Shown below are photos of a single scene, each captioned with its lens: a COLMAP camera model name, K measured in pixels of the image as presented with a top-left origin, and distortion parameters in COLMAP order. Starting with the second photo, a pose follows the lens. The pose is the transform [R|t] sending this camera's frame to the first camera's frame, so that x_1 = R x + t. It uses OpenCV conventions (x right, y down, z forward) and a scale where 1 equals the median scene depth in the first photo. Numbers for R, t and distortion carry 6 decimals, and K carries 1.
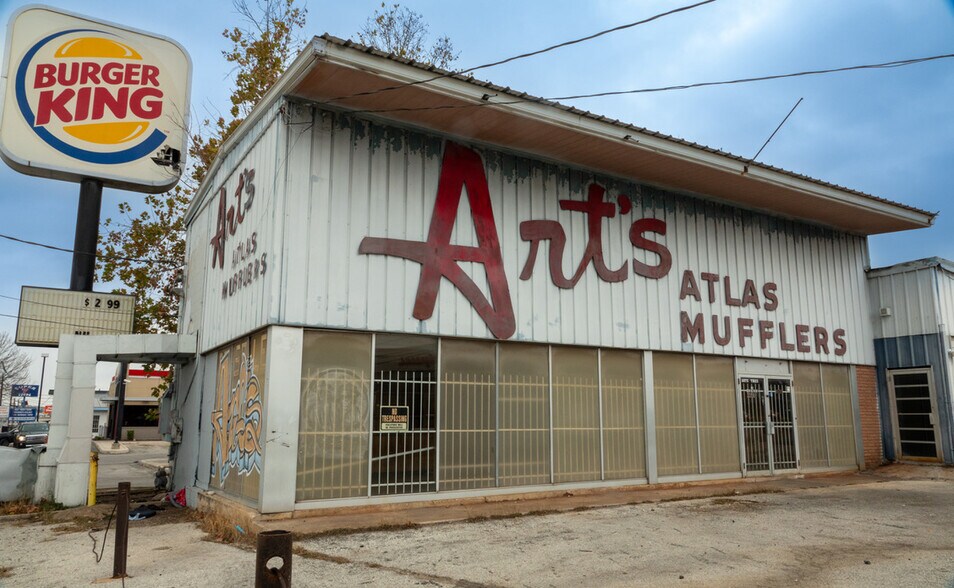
lens RADIAL K [[699.3, 0, 476.1], [0, 699.3, 298.7], [0, 0, 1]] dist [0.009020, 0.002328]
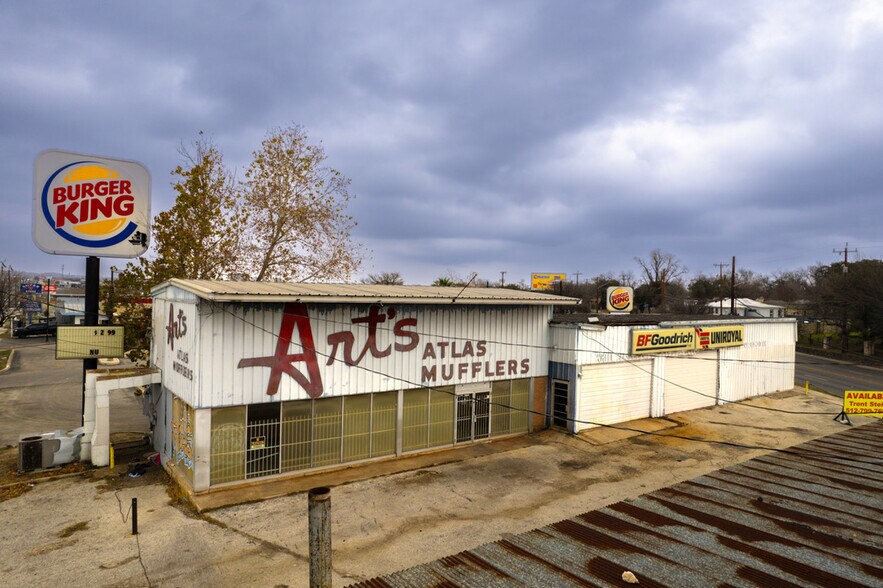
lens RADIAL K [[566.0, 0, 441.6], [0, 566.0, 298.8], [0, 0, 1]] dist [-0.068899, 0.066374]
pose [[0.996676, 0.024705, 0.077632, 0.220838], [-0.038331, 0.983054, 0.179264, -0.436022], [-0.071888, -0.181644, 0.980733, -0.467056]]
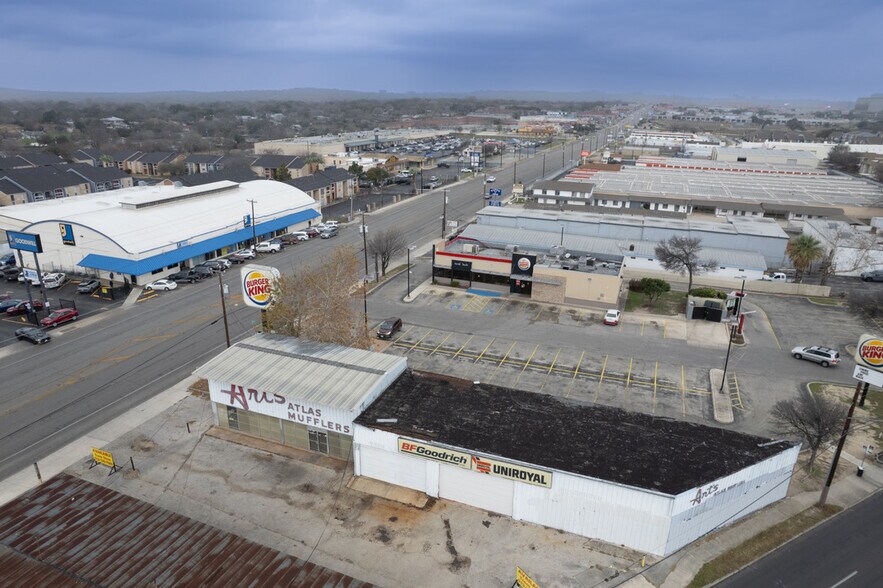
lens RADIAL K [[566.0, 0, 441.6], [0, 566.0, 298.8], [0, 0, 1]] dist [-0.068899, 0.066374]
pose [[0.602505, 0.276601, -0.748652, 3.088869], [0.123207, 0.894546, 0.429659, -1.859709], [0.788548, -0.351110, 0.504889, 0.285388]]
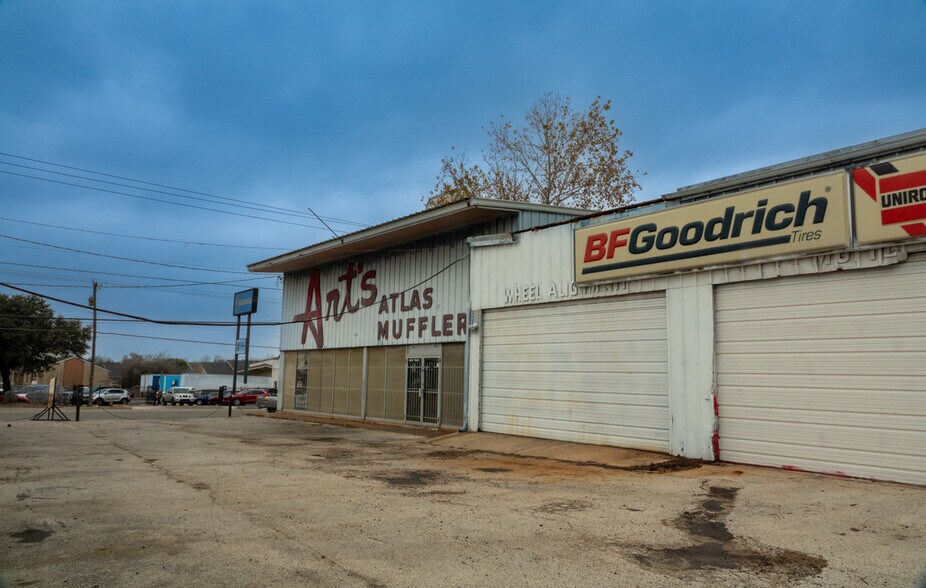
lens RADIAL K [[703.6, 0, 478.5], [0, 703.6, 303.1], [0, 0, 1]] dist [0.017842, 0.000761]
pose [[0.119414, -0.101972, -0.987594, 2.002647], [0.152816, 0.984746, -0.083200, 0.152091], [0.981014, -0.140985, 0.133175, 1.016744]]
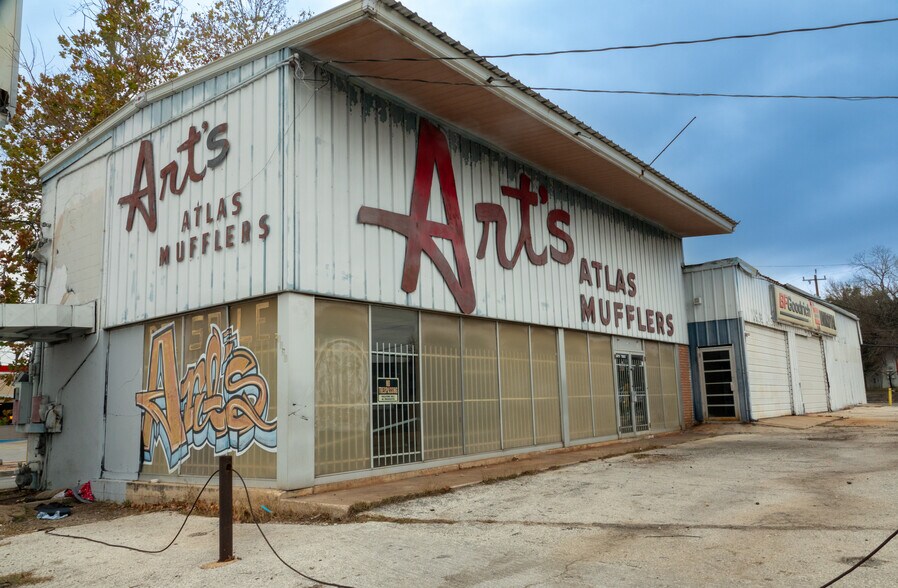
lens RADIAL K [[683.8, 0, 463.4], [0, 683.8, 304.6], [0, 0, 1]] dist [0.005668, 0.003287]
pose [[0.933908, 0.019970, 0.356955, -0.275415], [-0.026587, 0.999553, 0.013642, 0.024802], [-0.356523, -0.022231, 0.934022, 0.039949]]
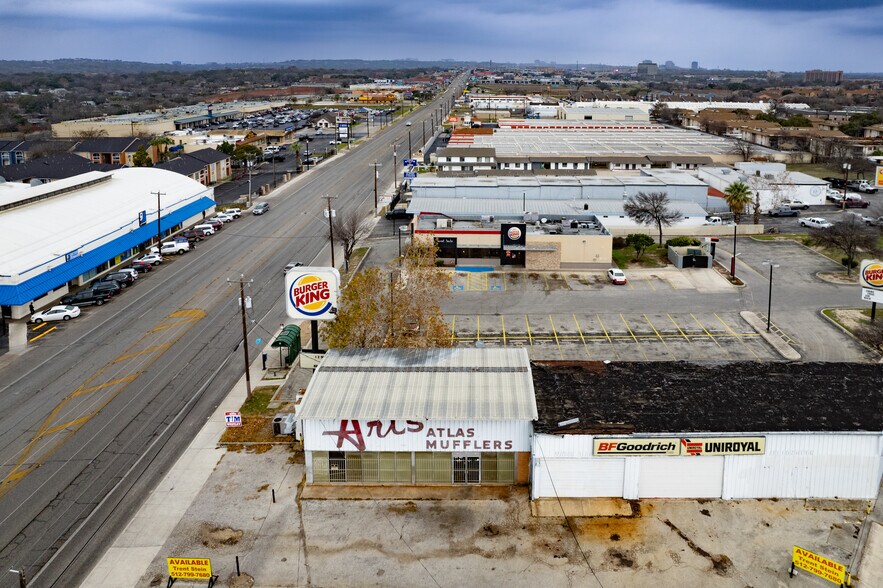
lens RADIAL K [[601.8, 0, 477.4], [0, 601.8, 163.9], [0, 0, 1]] dist [-0.028747, 0.001916]
pose [[0.849638, 0.087519, -0.520054, 1.849815], [0.085262, 0.950364, 0.299231, -2.046457], [0.520429, -0.298579, 0.800003, -0.744581]]
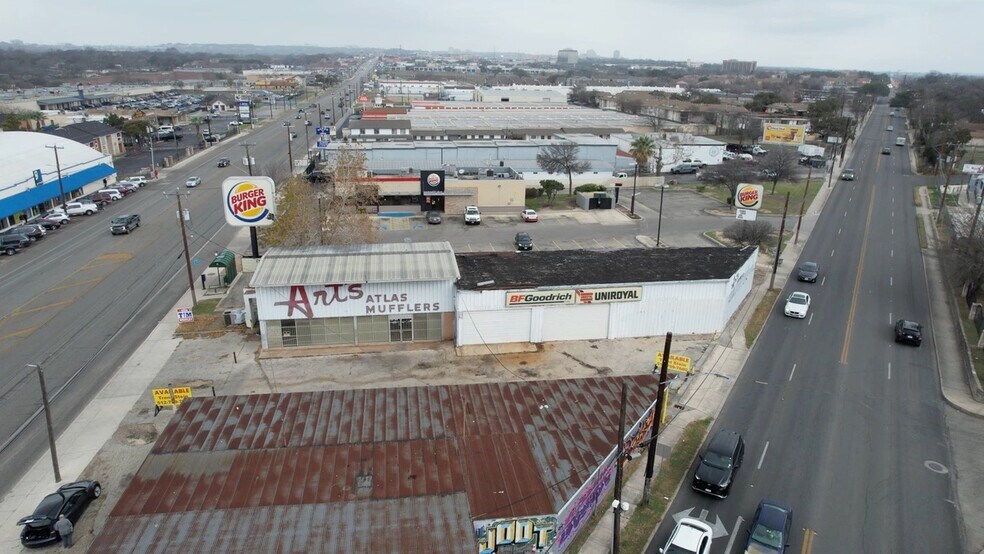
lens RADIAL K [[627.9, 0, 486.1], [0, 627.9, 288.3], [0, 0, 1]] dist [-0.053995, 0.060532]
pose [[0.918995, 0.150018, -0.364614, 2.152569], [0.051440, 0.871257, 0.488124, -1.725608], [0.390900, -0.467339, 0.792964, -1.446087]]
